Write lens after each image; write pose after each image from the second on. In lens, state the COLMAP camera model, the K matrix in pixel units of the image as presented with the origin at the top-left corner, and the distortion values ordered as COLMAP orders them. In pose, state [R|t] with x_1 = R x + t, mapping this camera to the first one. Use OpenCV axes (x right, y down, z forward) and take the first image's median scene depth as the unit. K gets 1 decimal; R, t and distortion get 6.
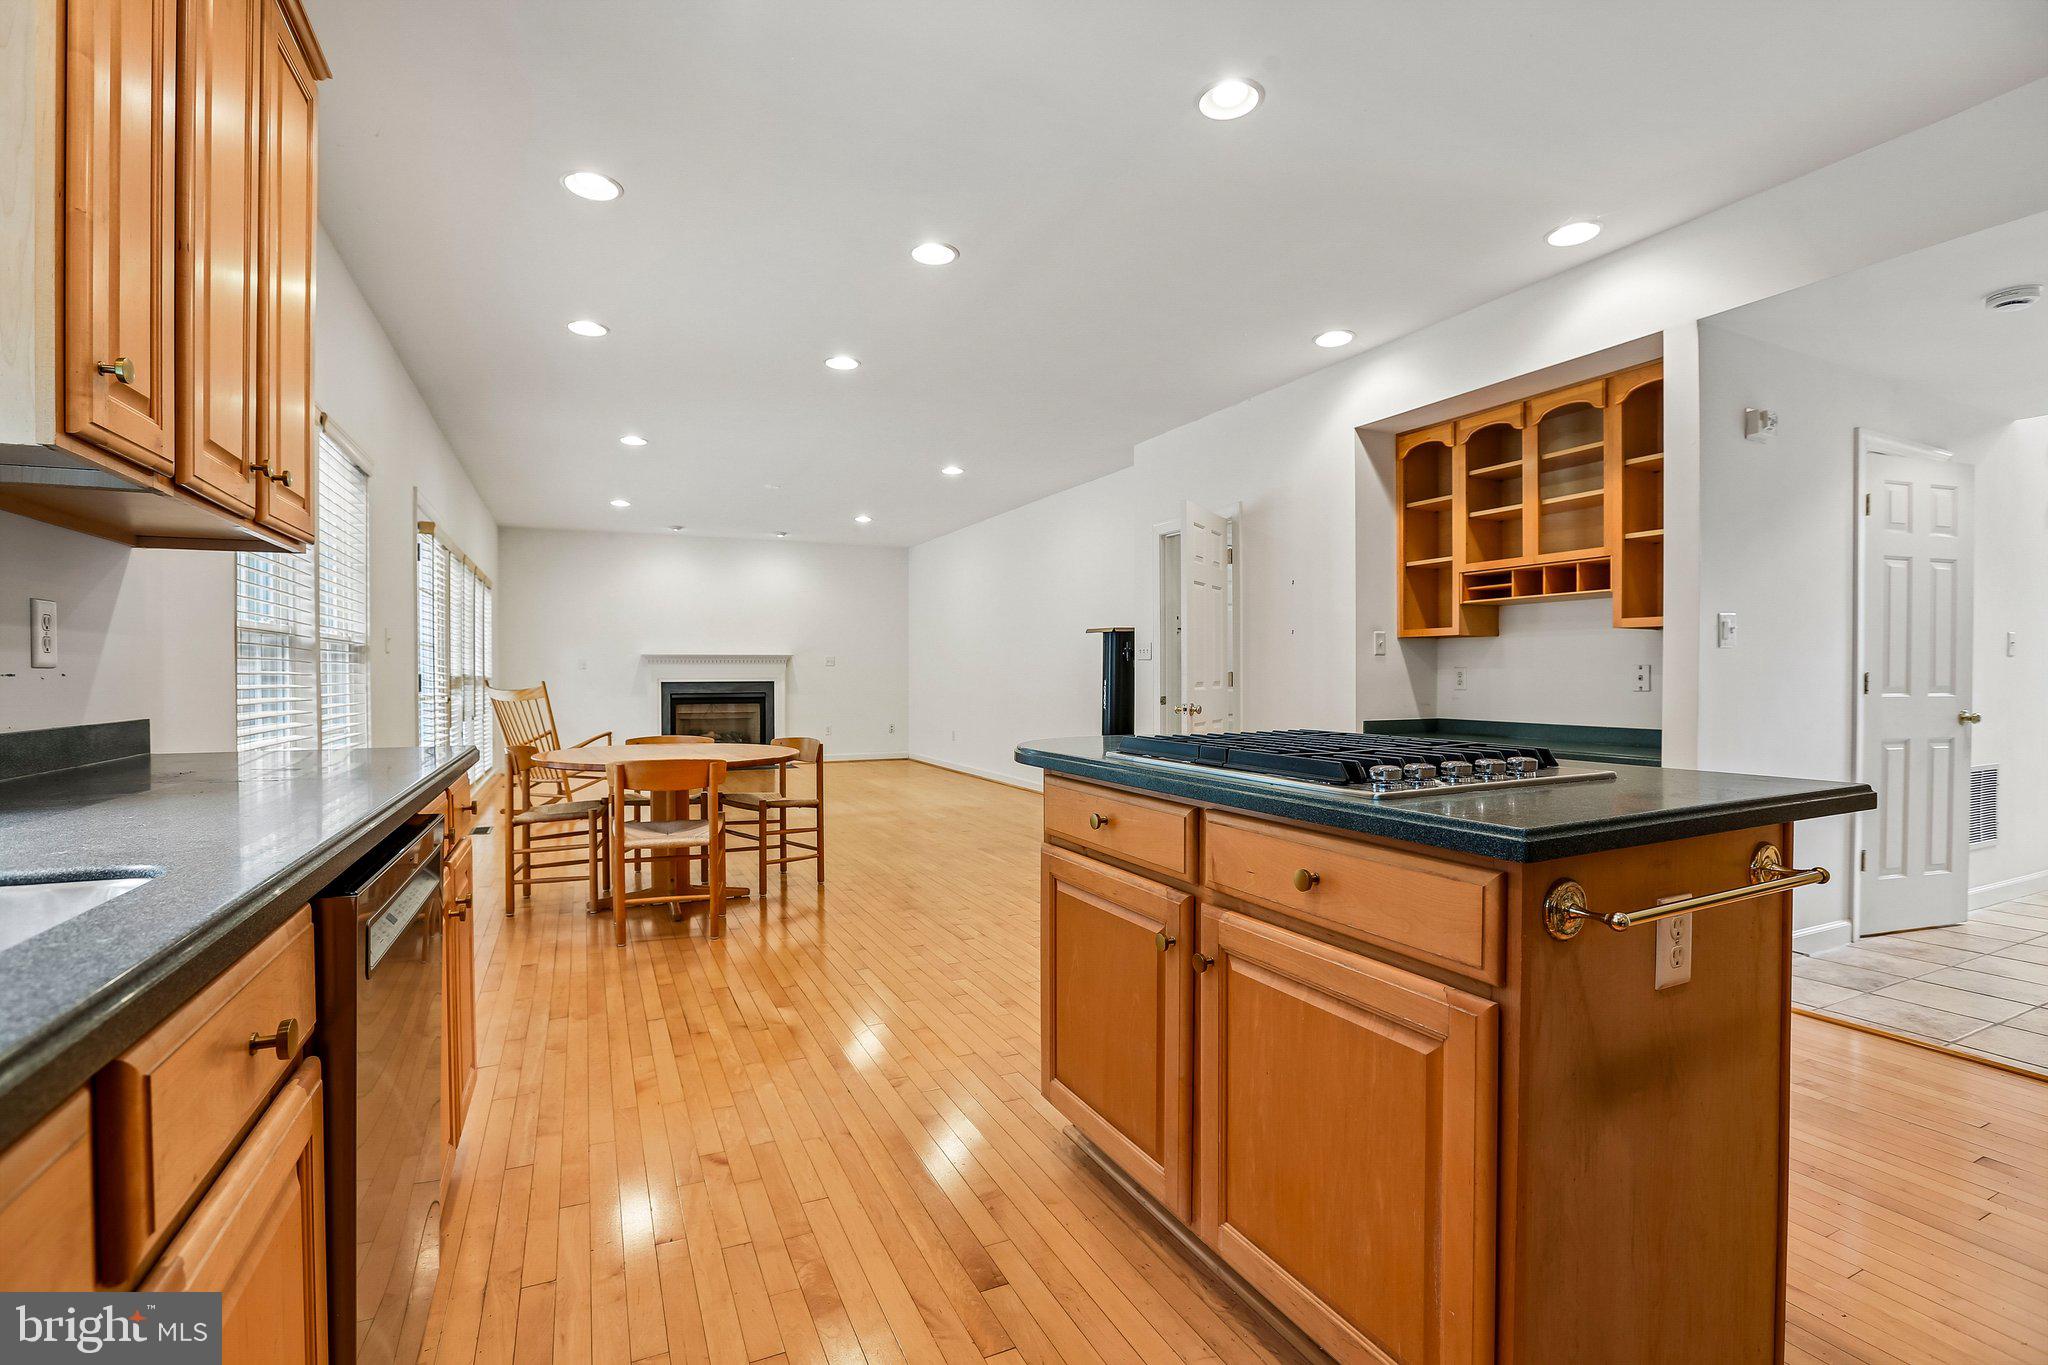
lens RADIAL K [[932.3, 0, 1010.7], [0, 932.3, 682.8], [0, 0, 1]] dist [-0.029456, 0.004327]
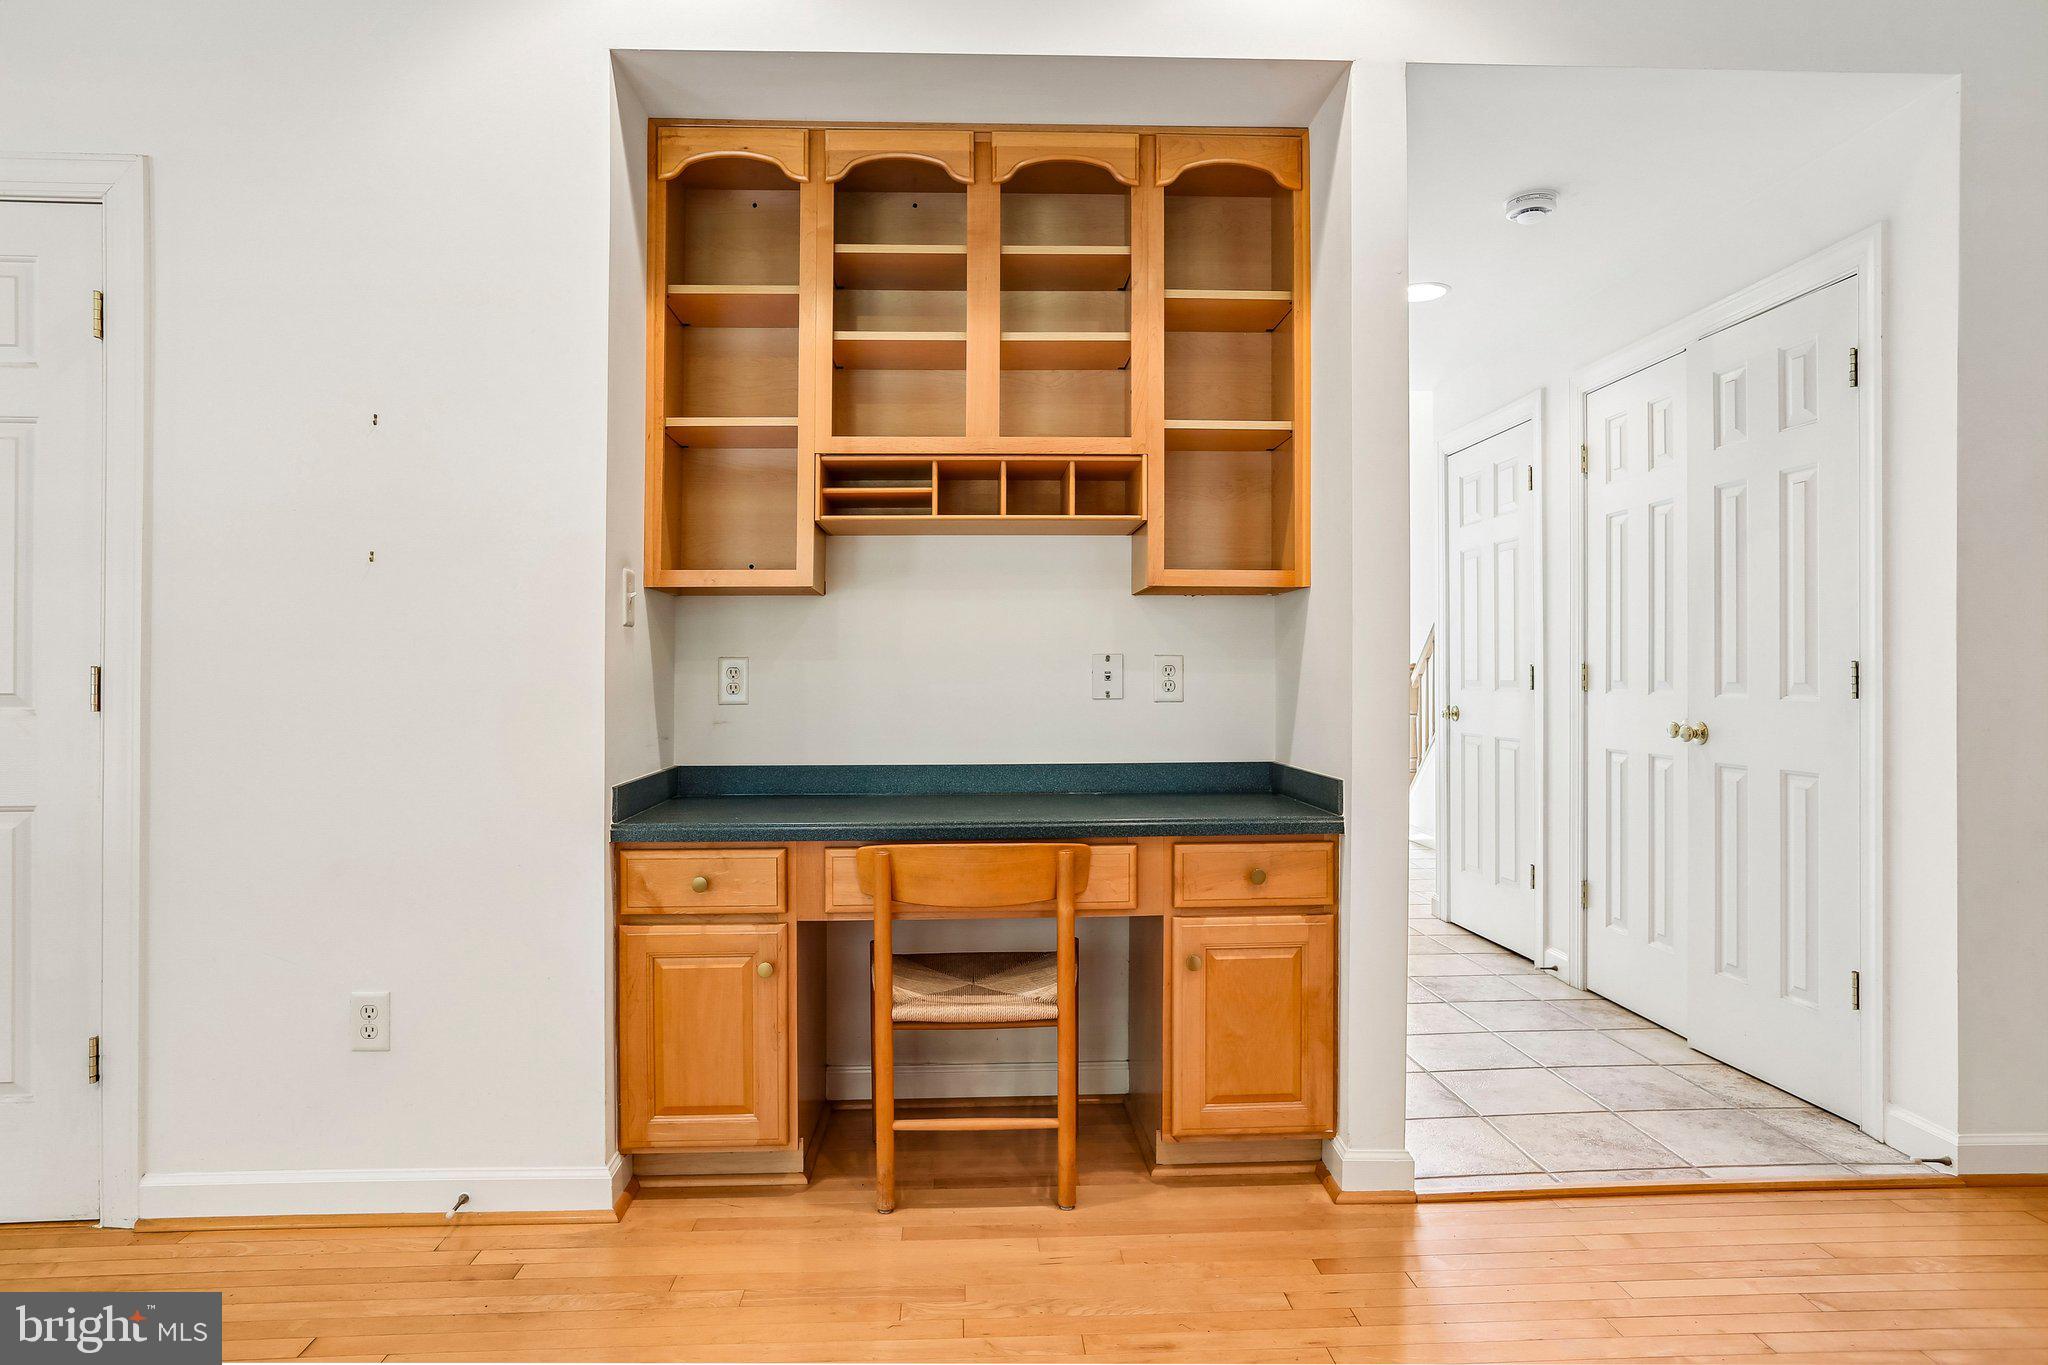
lens RADIAL K [[1196.8, 0, 1010.2], [0, 1196.8, 663.7], [0, 0, 1]] dist [-0.040766, 0.000538]
pose [[0.379291, 0.000433, 0.925277, -0.036837], [0.013162, 0.999896, -0.005863, -0.008915], [-0.925184, 0.014403, 0.379246, 0.736210]]
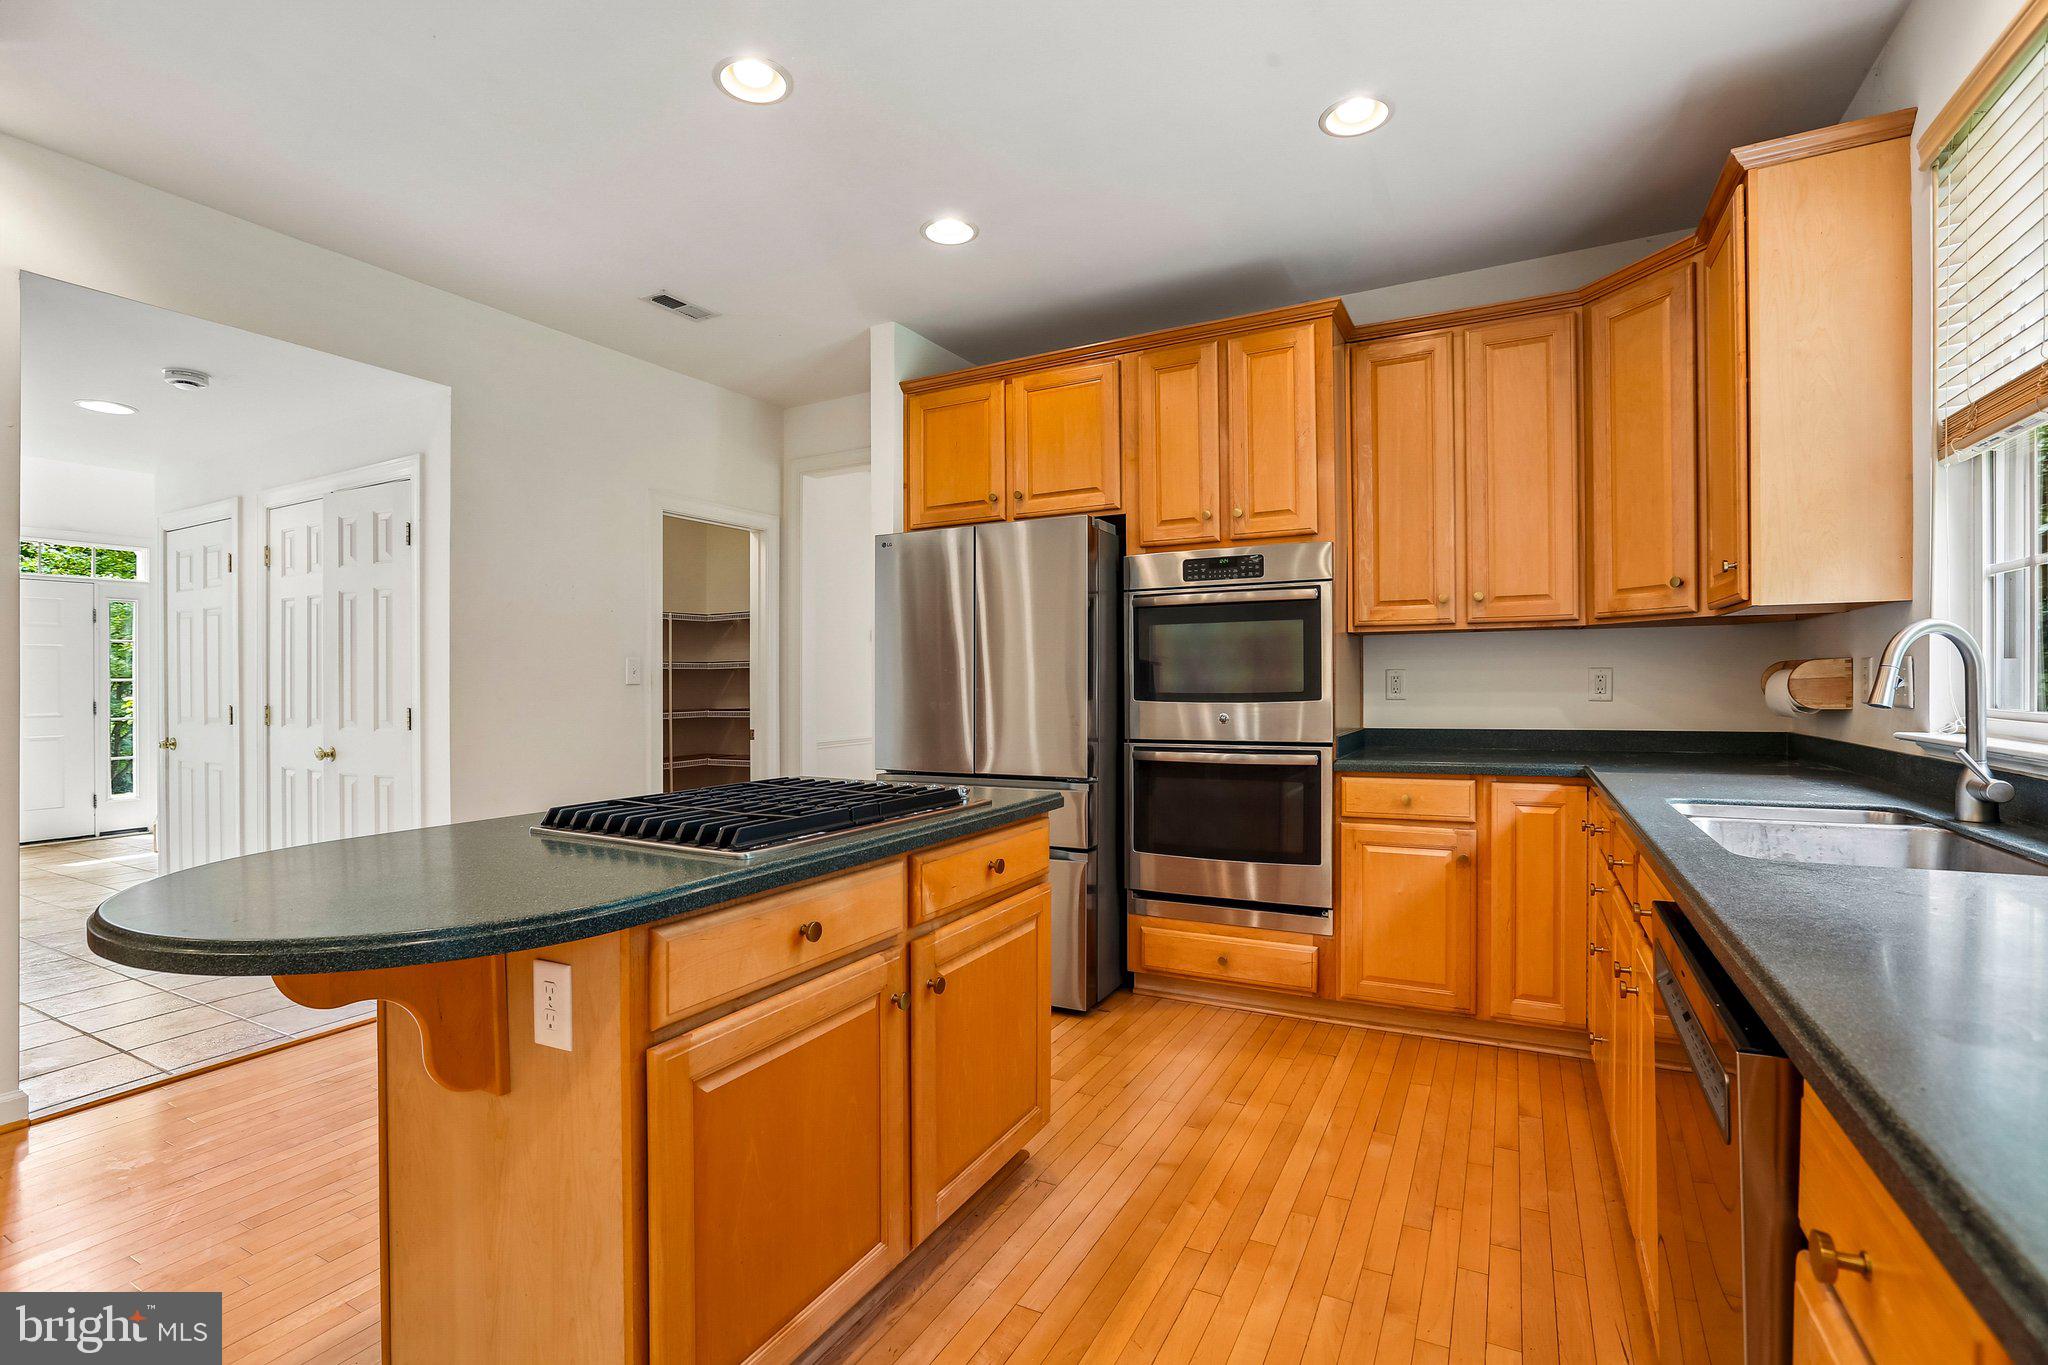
lens RADIAL K [[932.3, 0, 1023.6], [0, 932.3, 679.7], [0, 0, 1]] dist [-0.029456, 0.004327]
pose [[-0.598543, 0.005040, 0.801075, -0.294137], [0.013821, 0.999896, 0.004036, -0.030004], [-0.800972, 0.013488, -0.598550, 0.602080]]
